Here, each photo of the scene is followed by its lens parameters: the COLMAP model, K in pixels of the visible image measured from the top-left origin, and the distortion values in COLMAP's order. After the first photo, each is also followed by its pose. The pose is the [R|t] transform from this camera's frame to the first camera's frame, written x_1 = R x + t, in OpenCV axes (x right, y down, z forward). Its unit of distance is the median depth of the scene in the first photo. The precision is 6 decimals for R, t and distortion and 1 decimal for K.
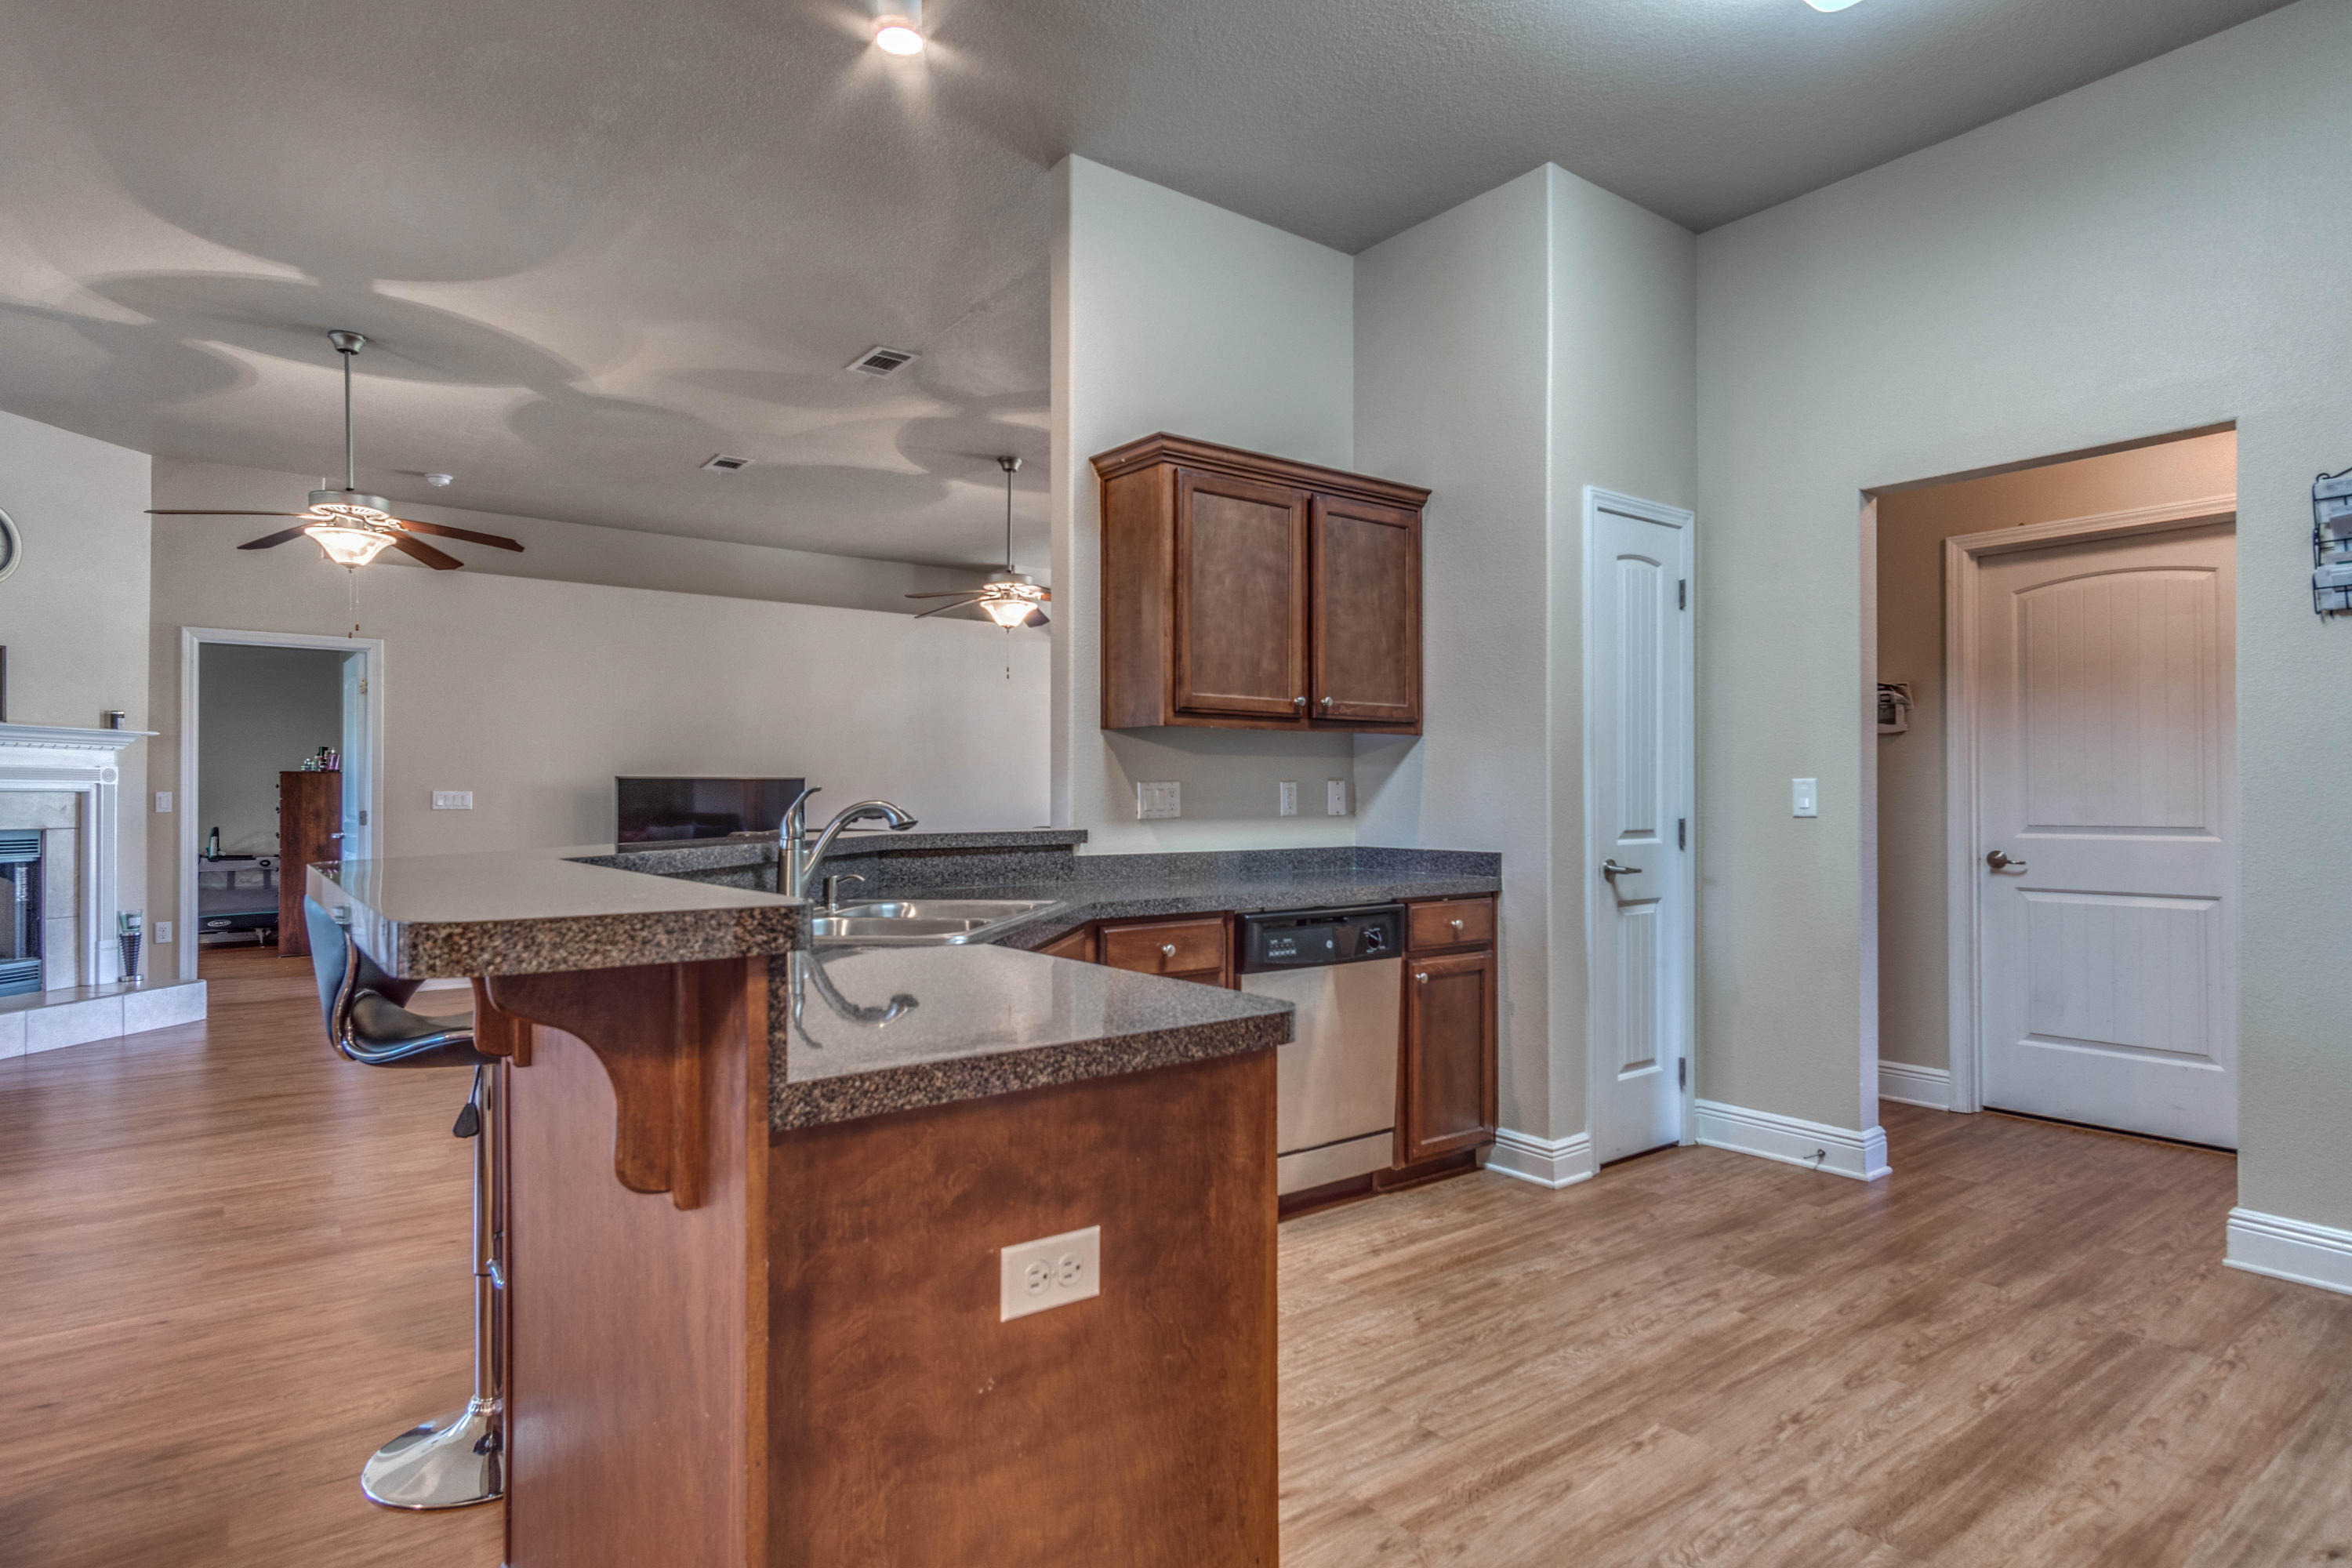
lens RADIAL K [[1244.6, 0, 1156.3], [0, 1244.6, 792.4], [0, 0, 1]] dist [0.000095, 0.001742]
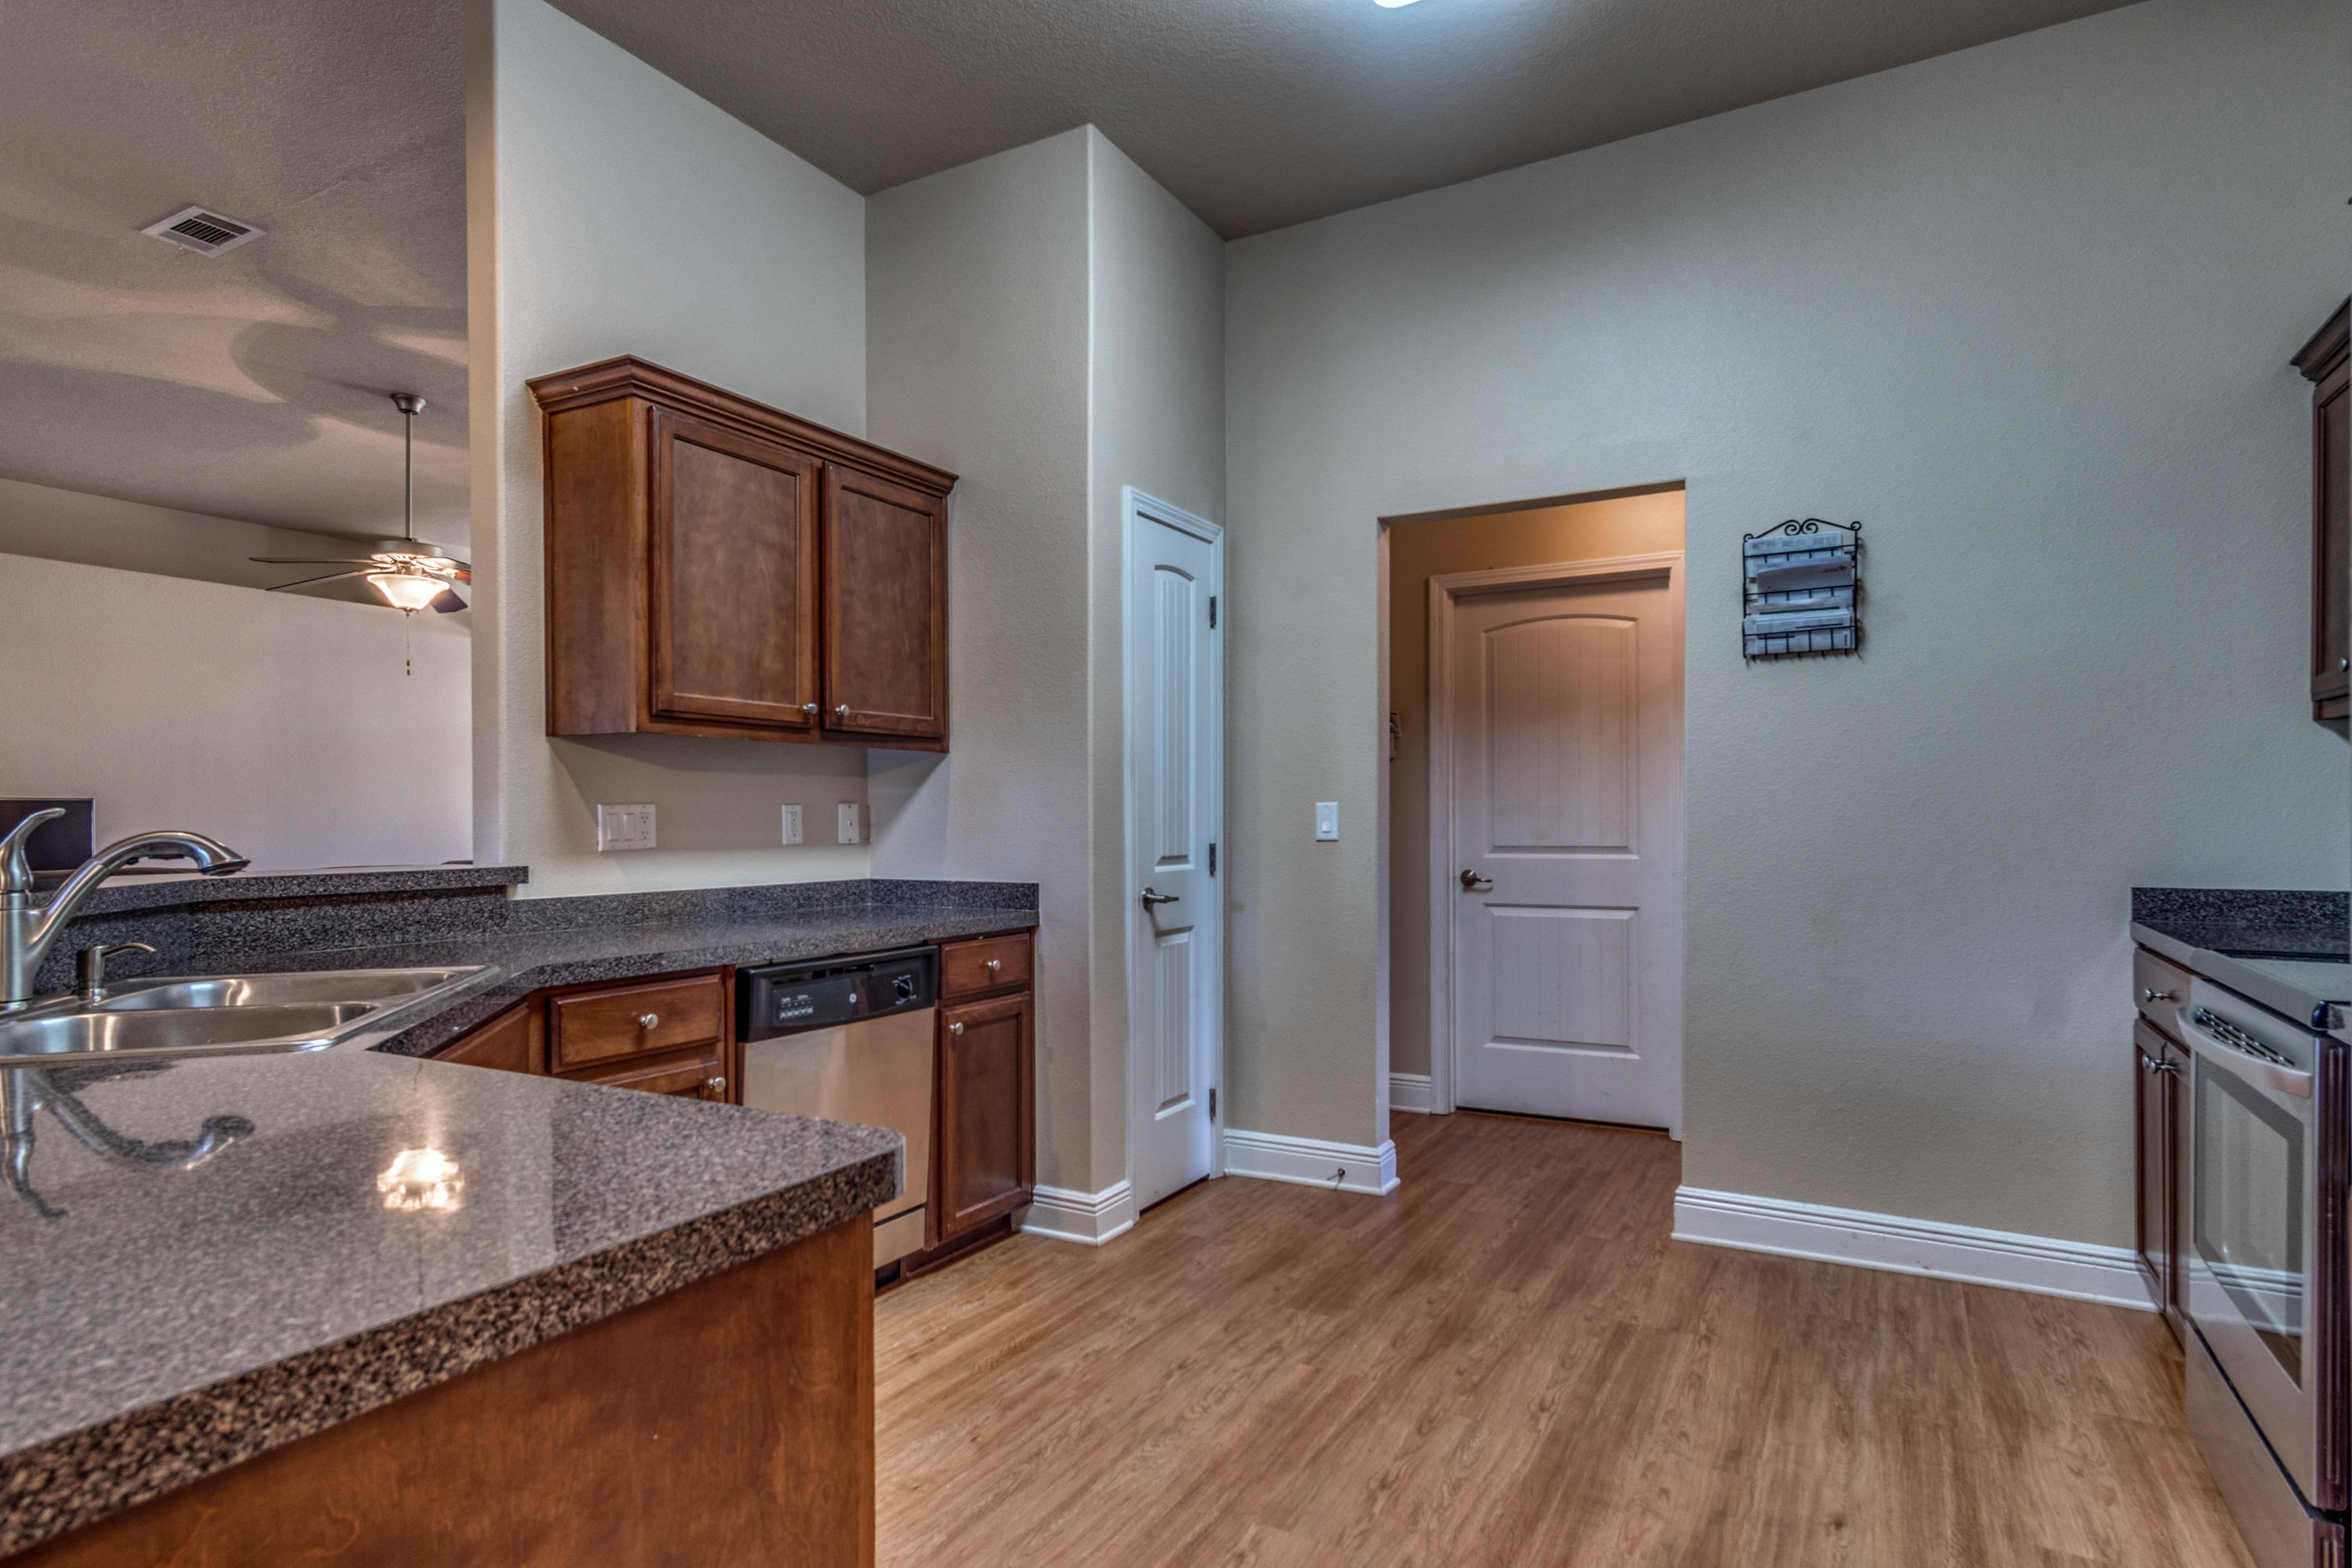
lens RADIAL K [[1282.0, 0, 1177.1], [0, 1282.0, 833.1], [0, 0, 1]] dist [0.001272, 0.002915]
pose [[0.913427, -0.006954, 0.406944, -0.011526], [0.001868, 0.999915, 0.012893, 0.000079], [-0.406999, -0.011017, 0.913362, 0.115516]]
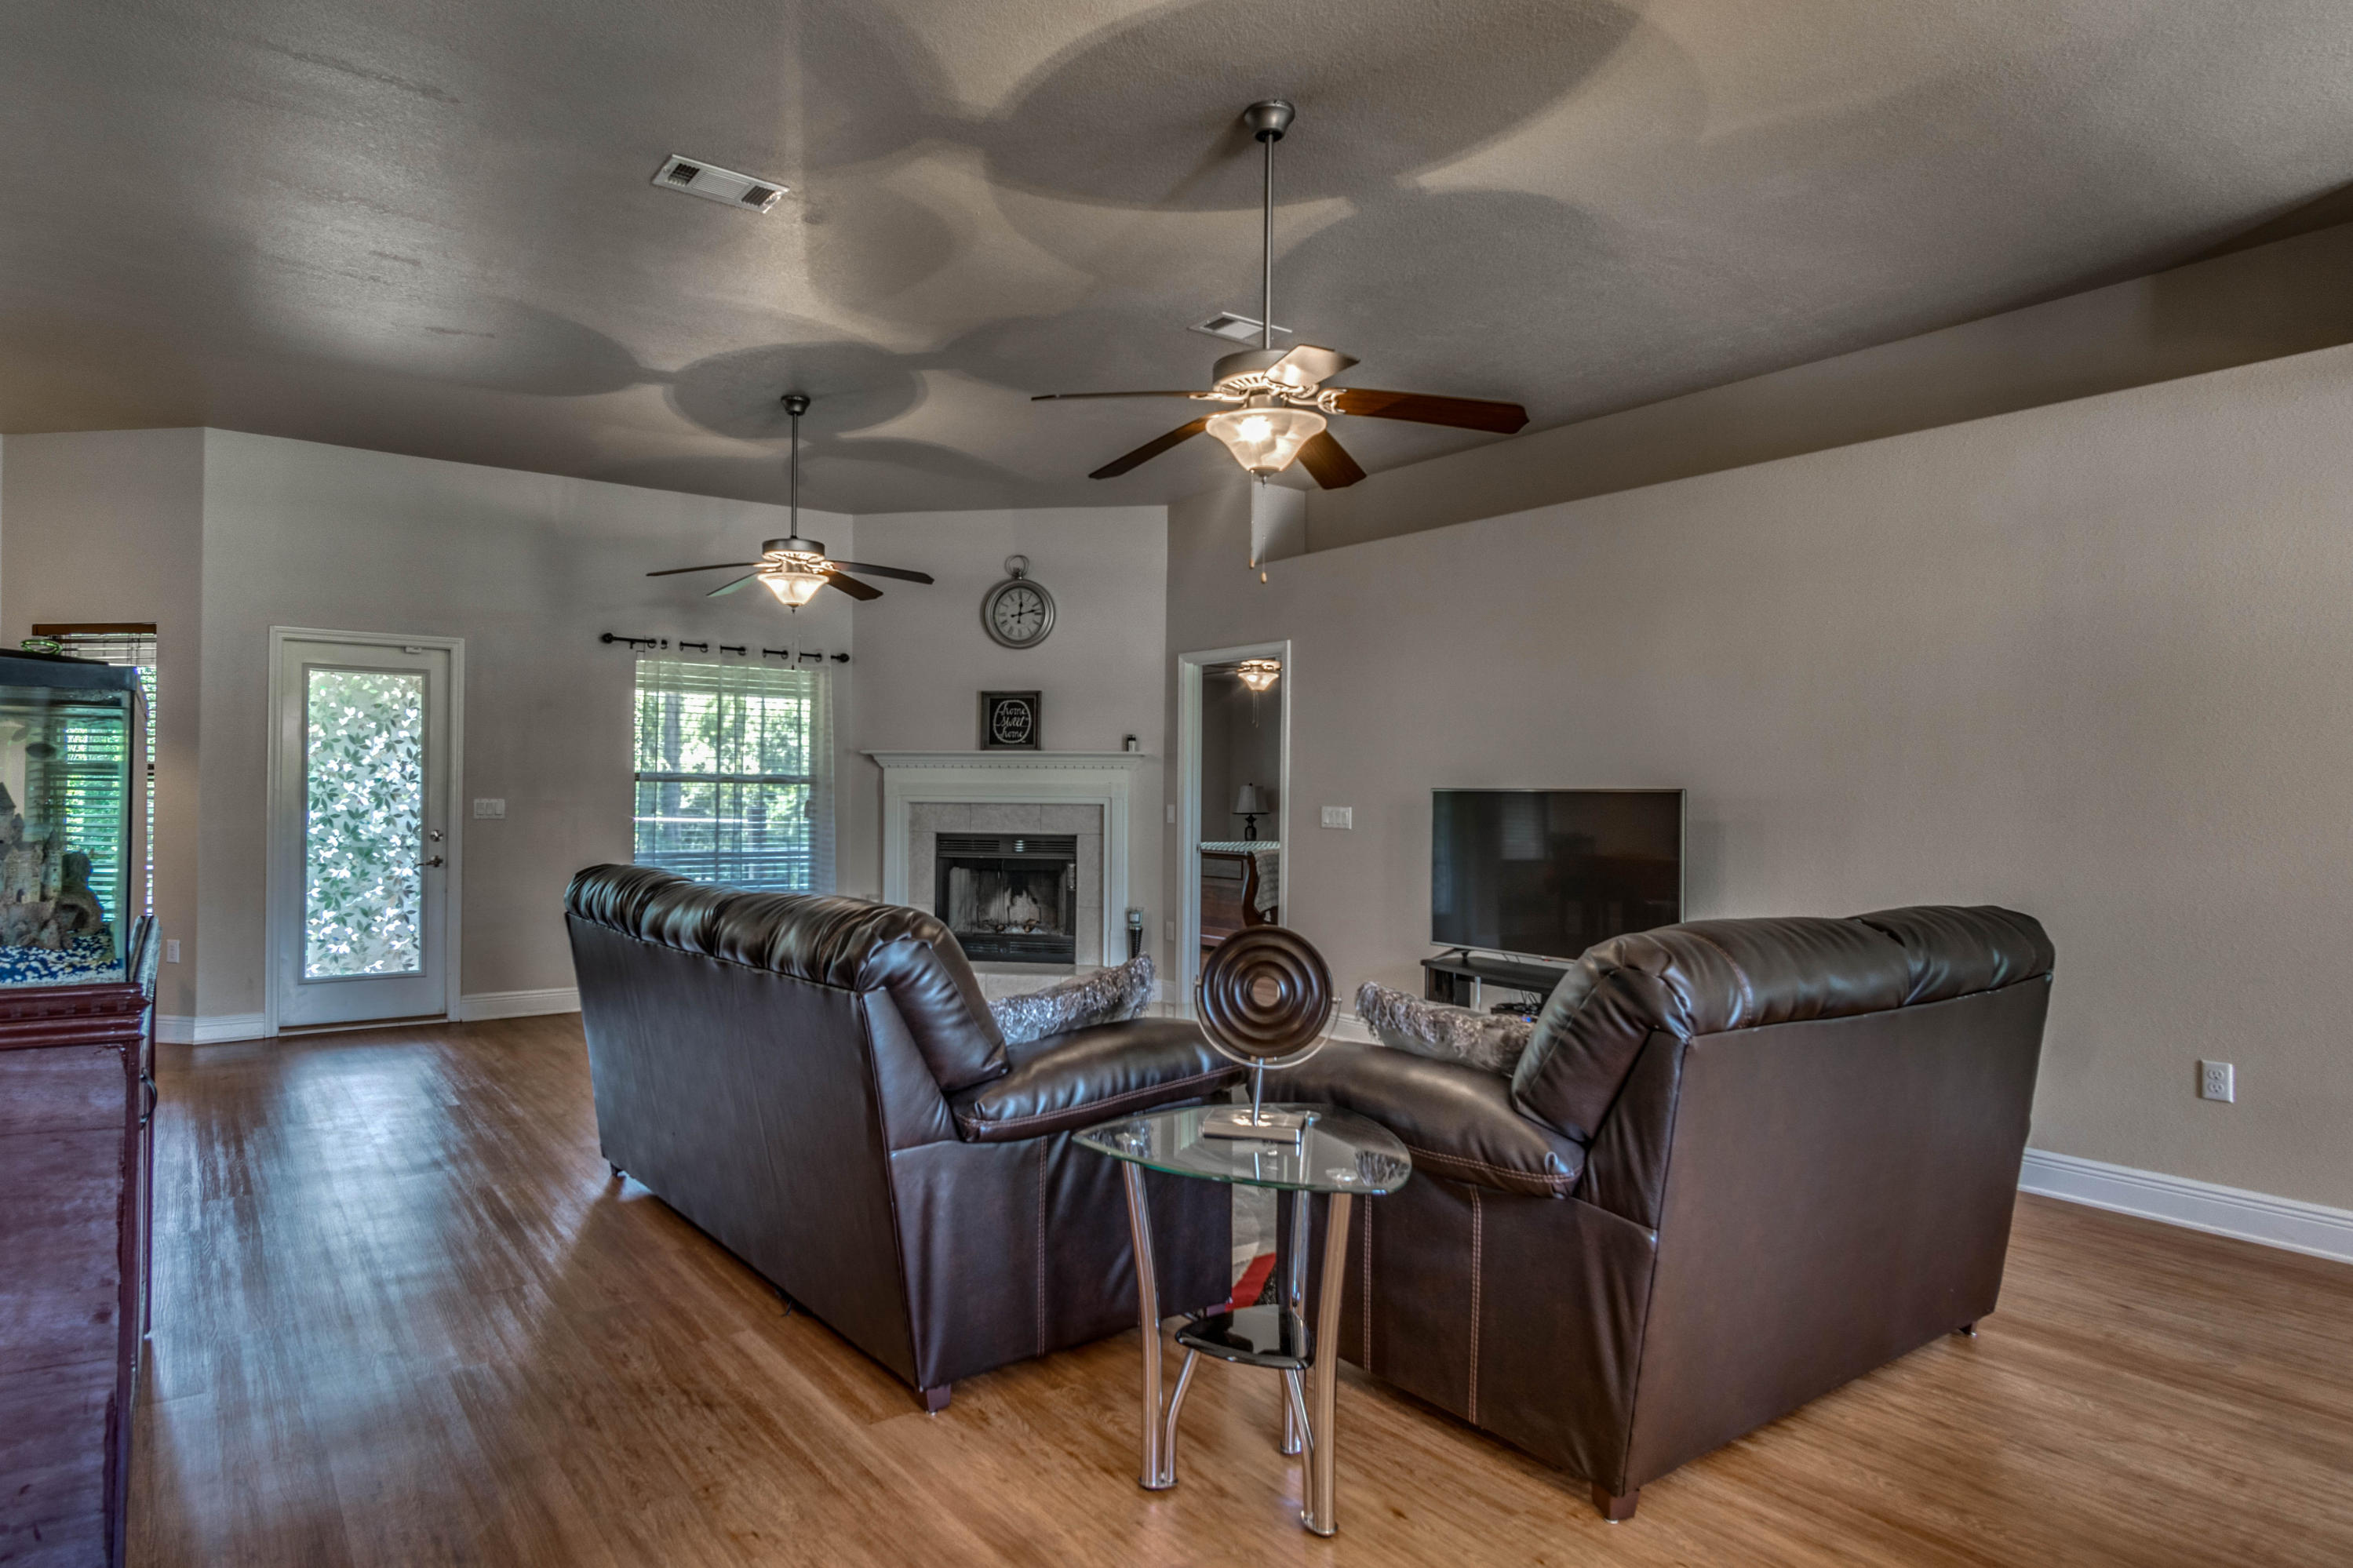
lens RADIAL K [[1314.1, 0, 1074.8], [0, 1314.1, 787.8], [0, 0, 1]] dist [0.000640, 0.000239]
pose [[-0.038150, -0.004087, -0.999264, 0.759186], [-0.000670, 0.999992, -0.004065, -0.020955], [0.999272, 0.000515, -0.038153, 1.907982]]
